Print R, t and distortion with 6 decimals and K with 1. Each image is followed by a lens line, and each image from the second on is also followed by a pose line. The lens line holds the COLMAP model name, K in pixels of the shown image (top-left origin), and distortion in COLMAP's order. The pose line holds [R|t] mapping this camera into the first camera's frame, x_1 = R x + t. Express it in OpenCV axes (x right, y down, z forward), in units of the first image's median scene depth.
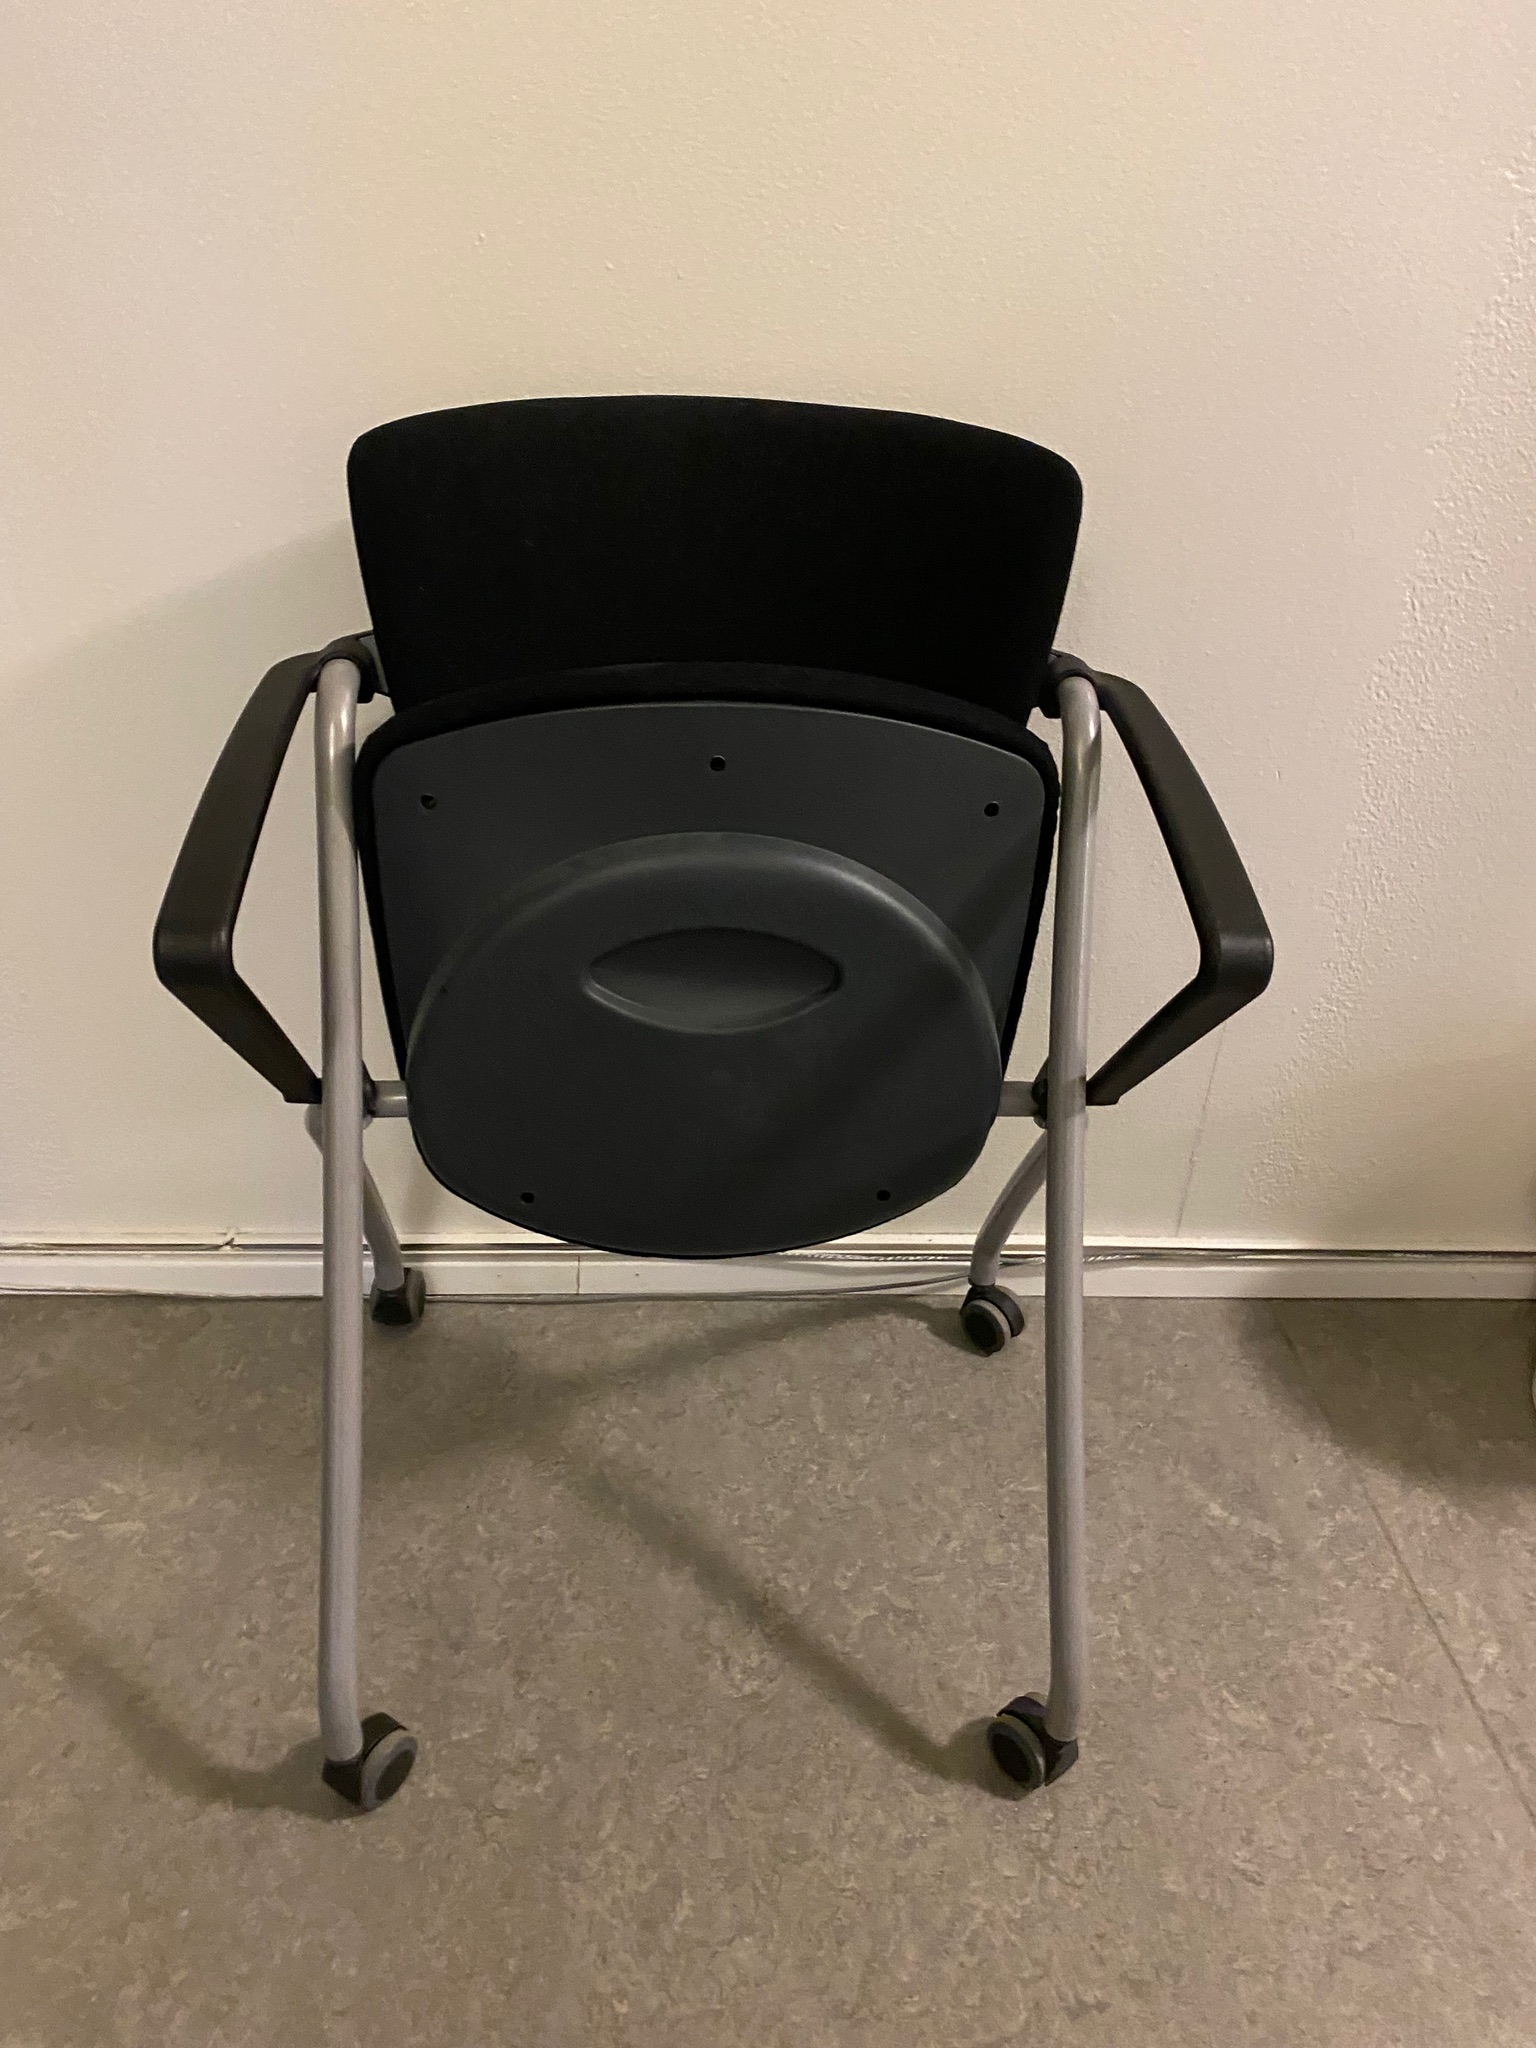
lens RADIAL K [[1598.3, 0, 750.1], [0, 1598.3, 1021.8], [0, 0, 1]] dist [0.018471, -0.018958]
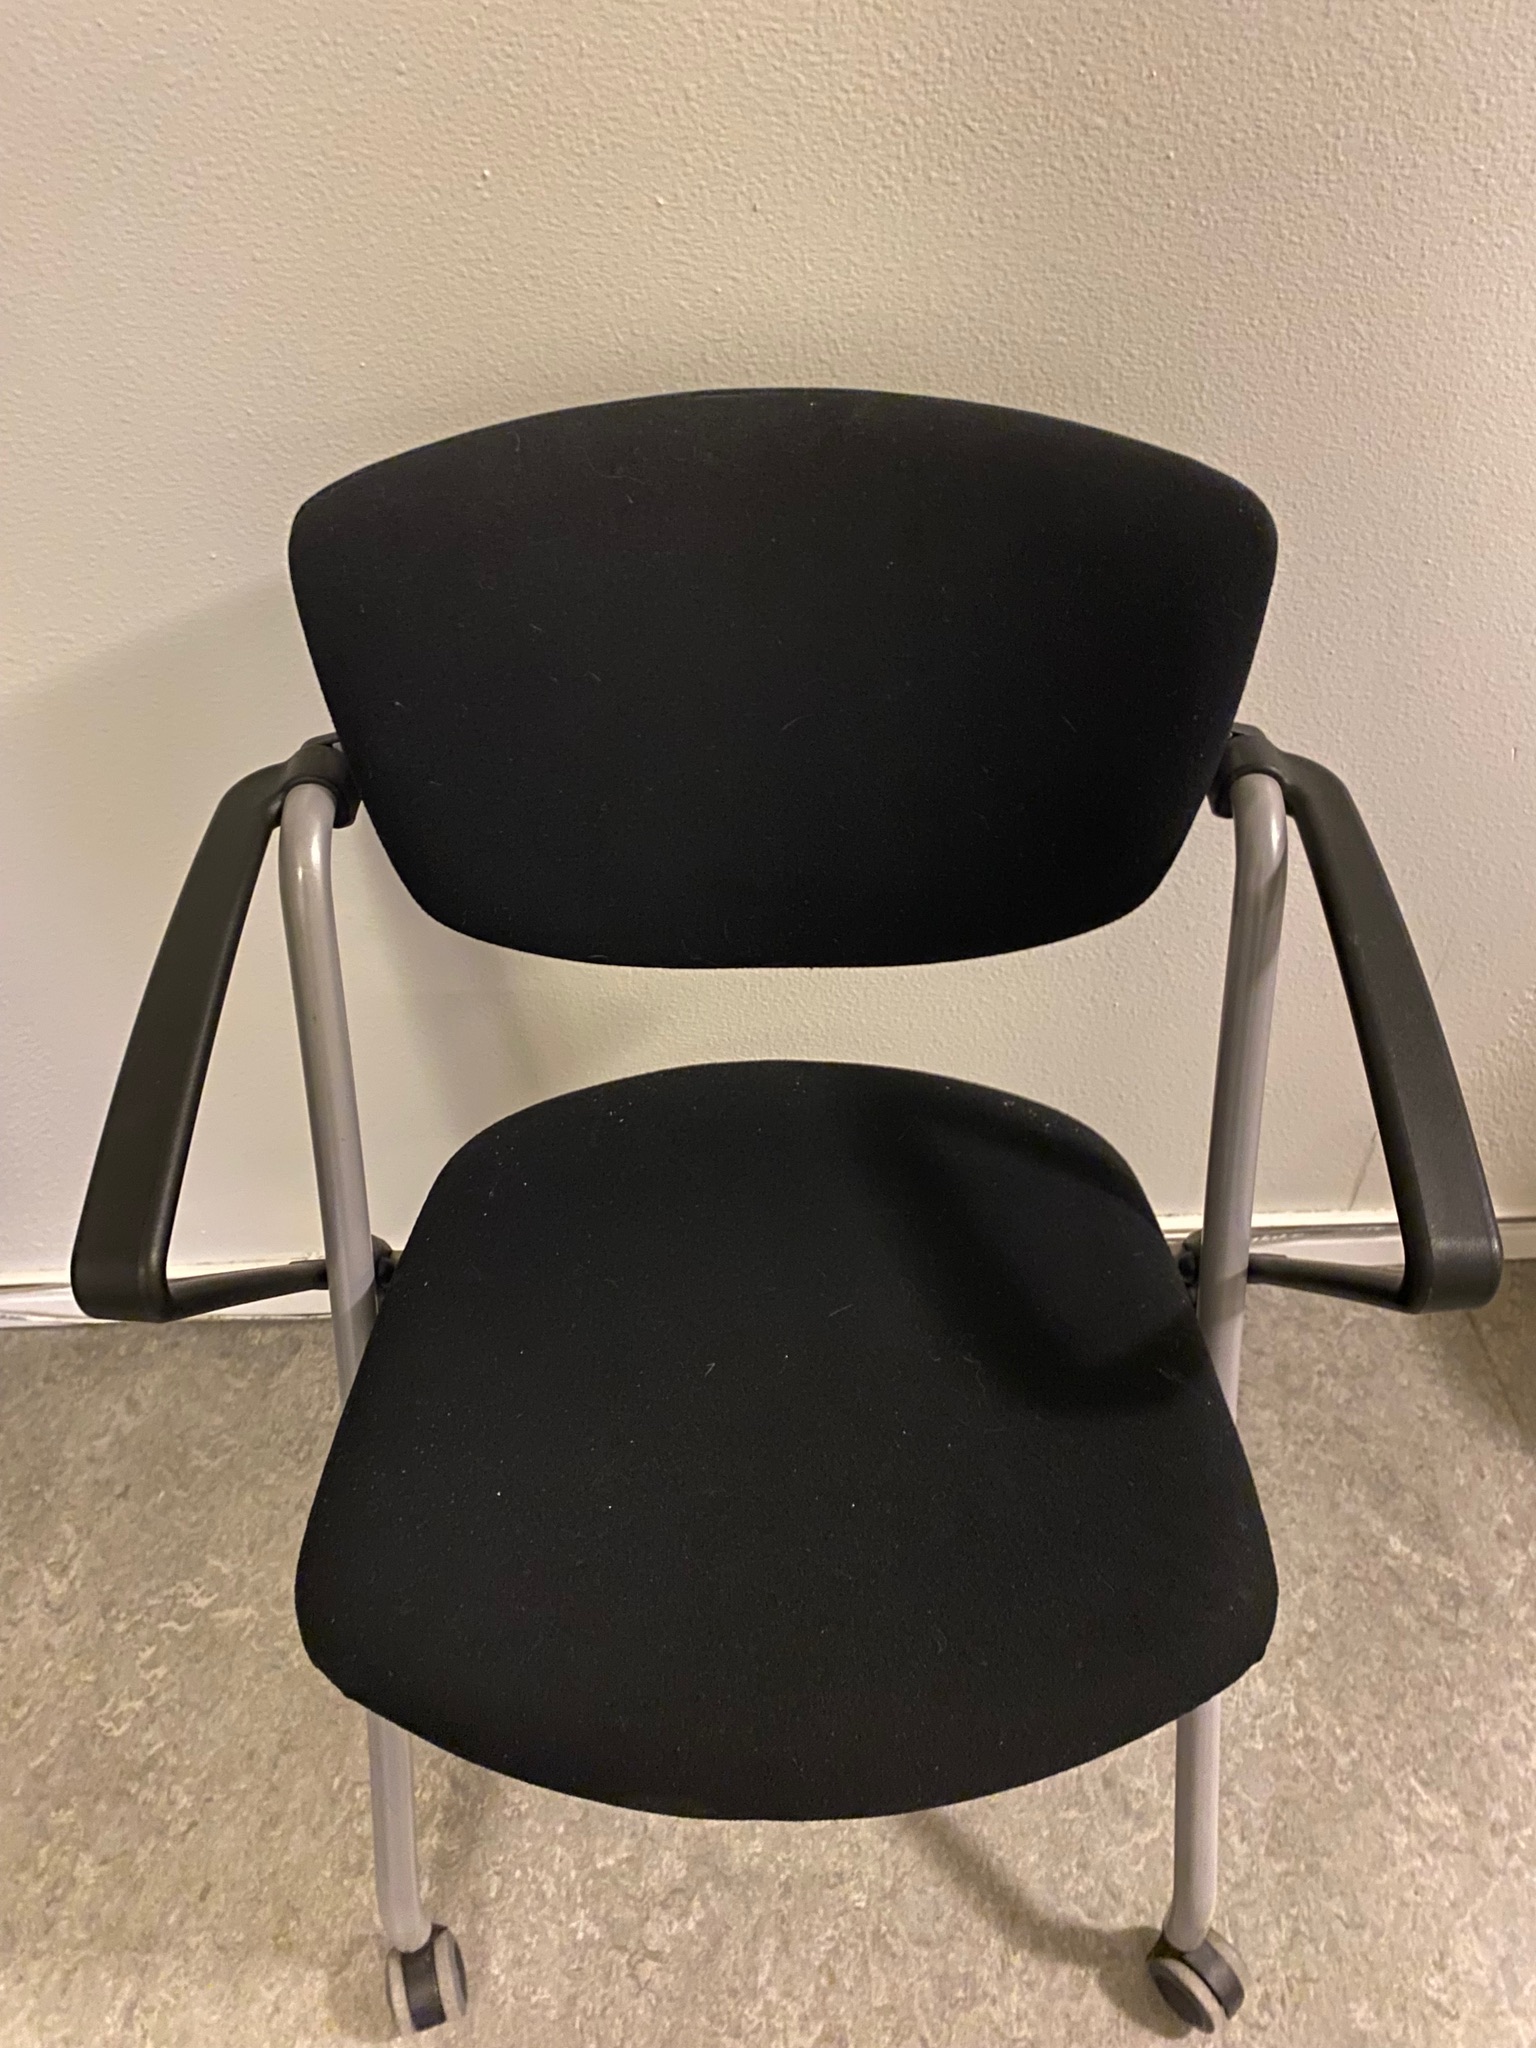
lens RADIAL K [[1598.3, 0, 766.5], [0, 1598.3, 1031.6], [0, 0, 1]] dist [0.018471, -0.018958]
pose [[0.998069, -0.041826, -0.045919, -0.018807], [0.051261, 0.972148, 0.228692, -0.240536], [0.035075, -0.230604, 0.972415, 0.177461]]
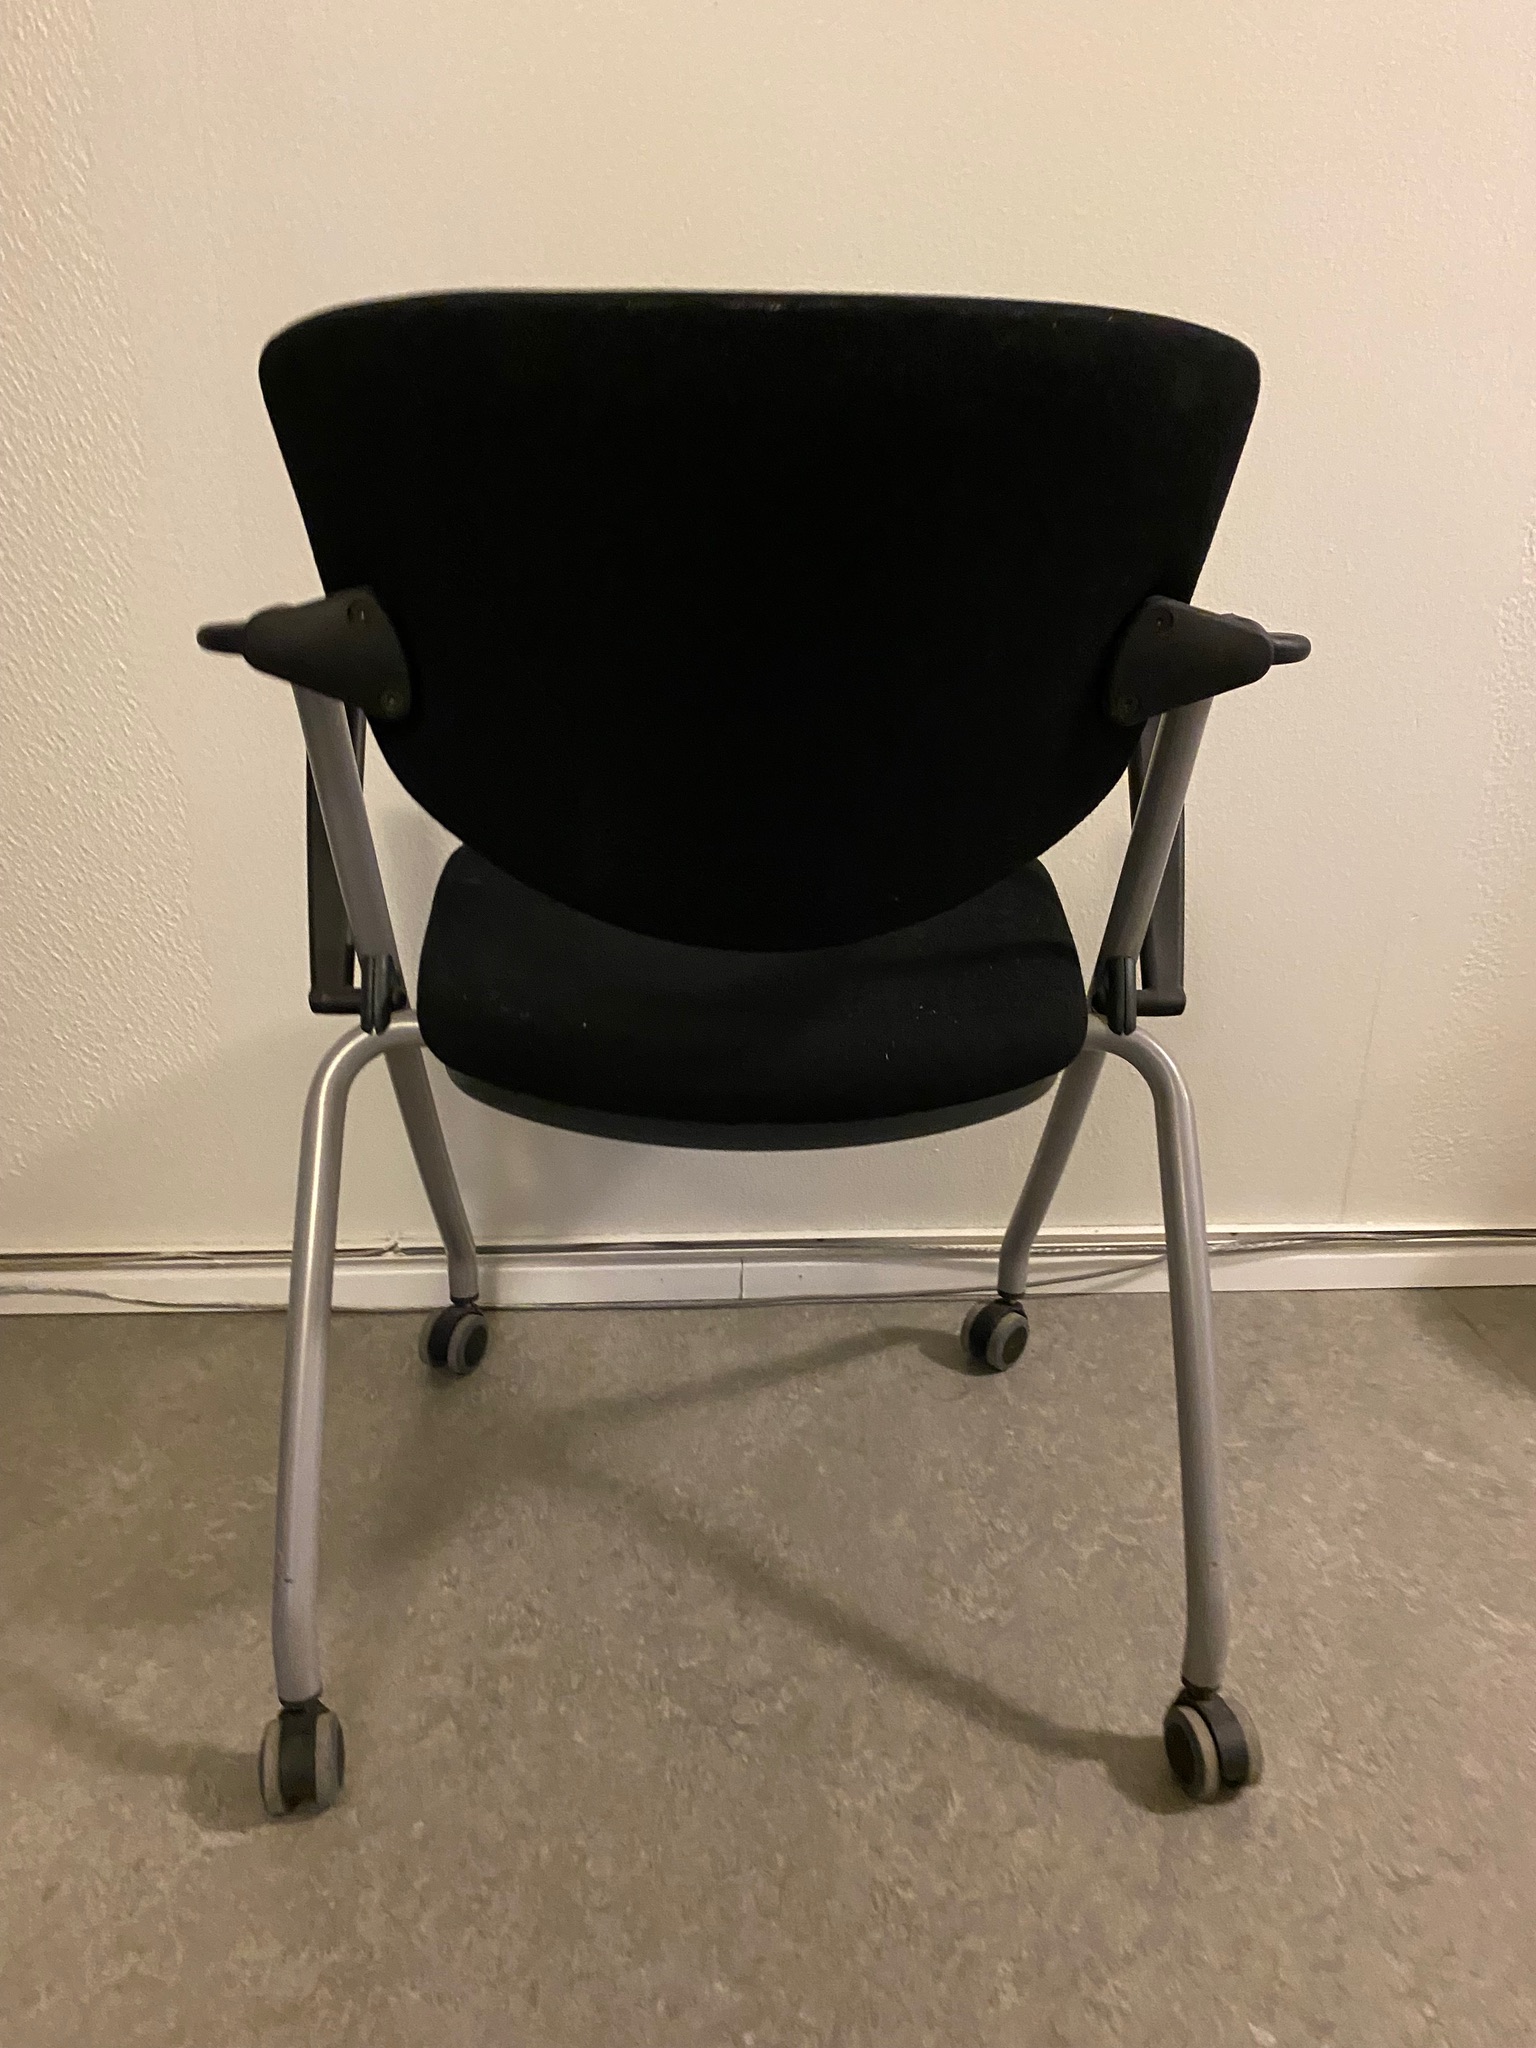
lens RADIAL K [[1598.3, 0, 769.1], [0, 1598.3, 1025.0], [0, 0, 1]] dist [0.018471, -0.018958]
pose [[0.999352, -0.032269, 0.015953, -0.130169], [0.034693, 0.981609, -0.187721, 0.244770], [-0.009602, 0.188153, 0.982093, 0.005978]]
